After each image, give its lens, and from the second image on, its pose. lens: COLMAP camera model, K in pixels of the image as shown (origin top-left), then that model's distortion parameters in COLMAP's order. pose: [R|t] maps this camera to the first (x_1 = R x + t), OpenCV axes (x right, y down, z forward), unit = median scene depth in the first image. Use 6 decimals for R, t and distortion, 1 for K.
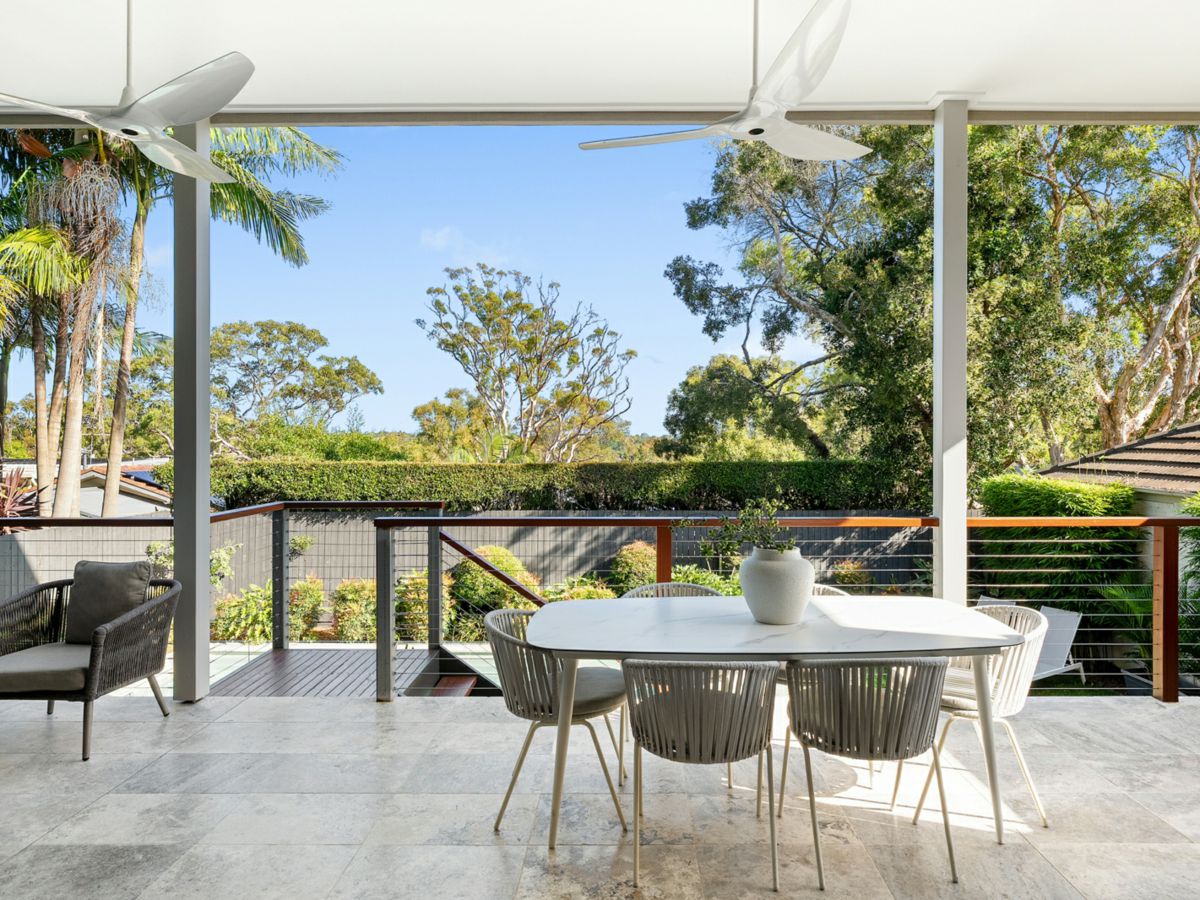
lens RADIAL K [[760.4, 0, 629.3], [0, 760.4, 427.6], [0, 0, 1]] dist [0.001330, -0.020012]
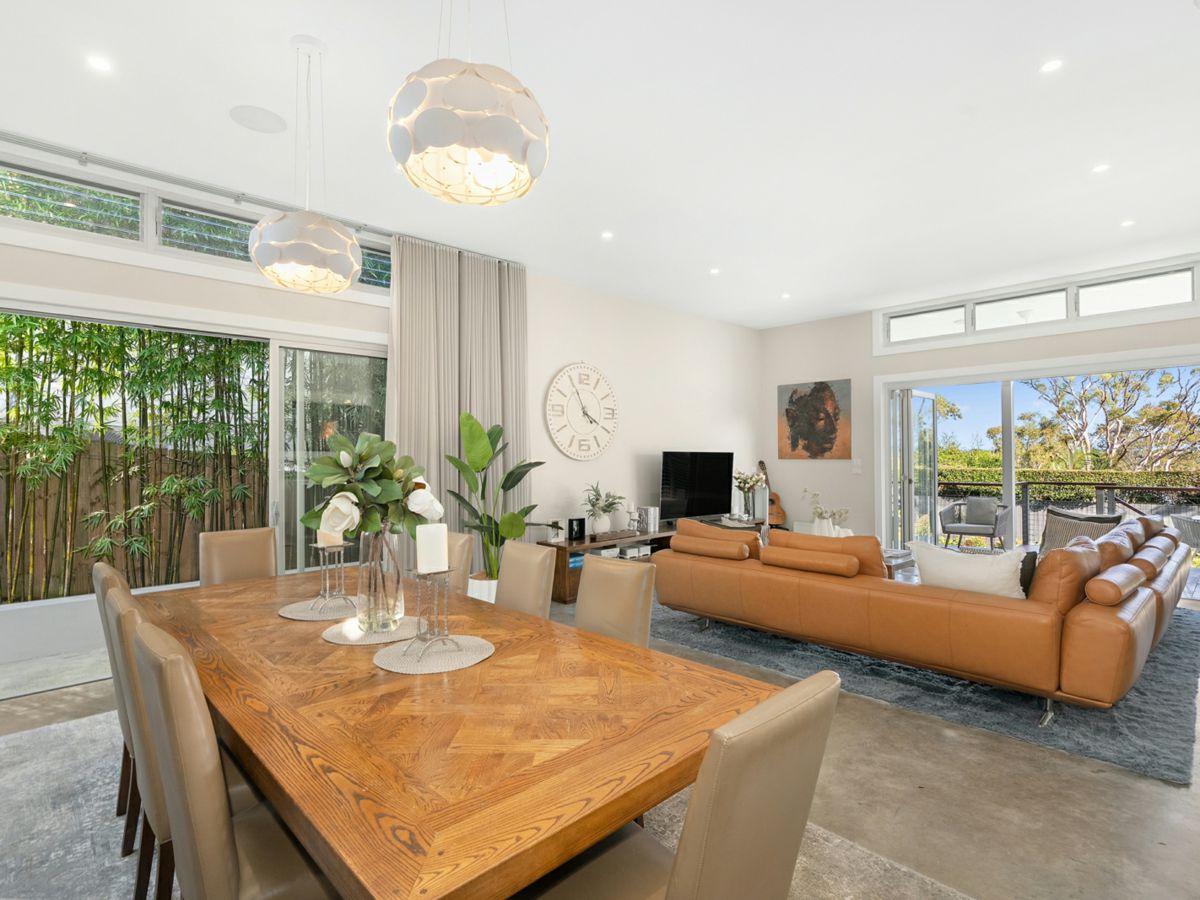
lens RADIAL K [[613.2, 0, 600.0], [0, 613.2, 450.0], [0, 0, 1]] dist [-0.000509, 0.000699]
pose [[0.688840, -0.009650, -0.724849, 0.001545], [0.013793, 0.999905, -0.000204, -0.002511], [0.724782, -0.009858, 0.688908, -0.192213]]
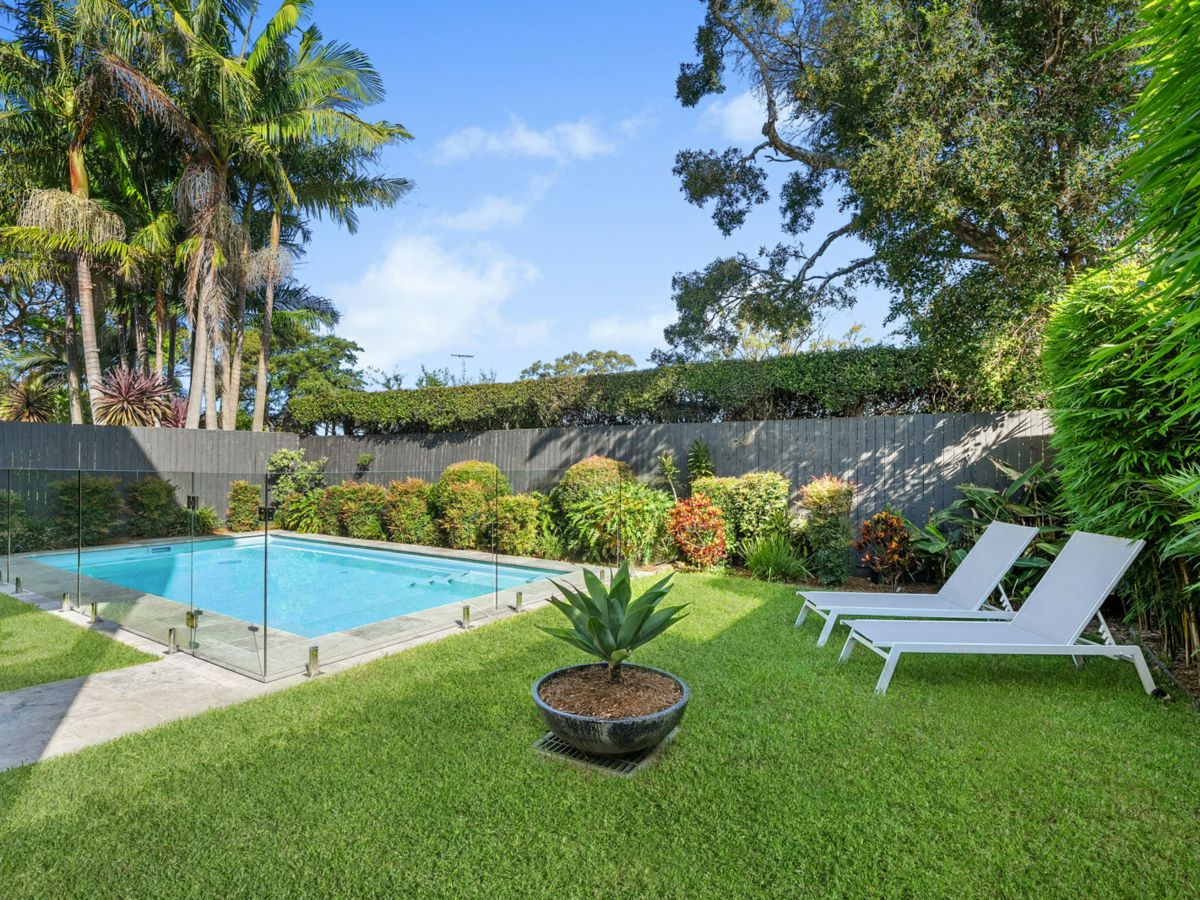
lens RADIAL K [[613.2, 0, 600.0], [0, 613.2, 450.0], [0, 0, 1]] dist [-0.000509, 0.000699]
pose [[0.837034, -0.010630, -0.547048, 0.140528], [0.006178, 0.999931, -0.009978, 0.051279], [0.547116, 0.004972, 0.837042, 0.133516]]
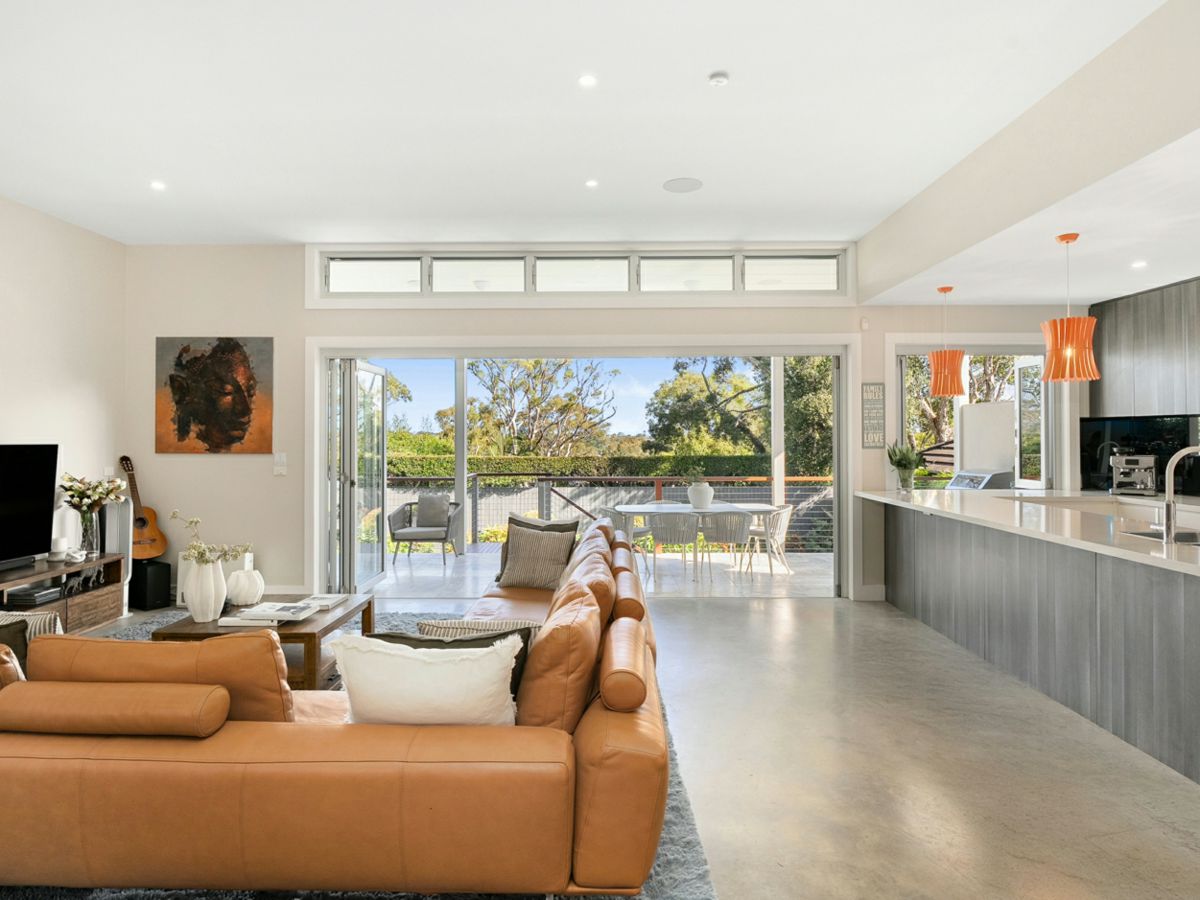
lens RADIAL K [[689.0, 0, 602.4], [0, 689.0, 421.2], [0, 0, 1]] dist [0.001289, 0.001027]
pose [[0.999981, -0.000879, -0.006148, -0.014019], [0.000825, 0.999962, -0.008647, -0.004642], [0.006155, 0.008642, 0.999944, -0.142042]]
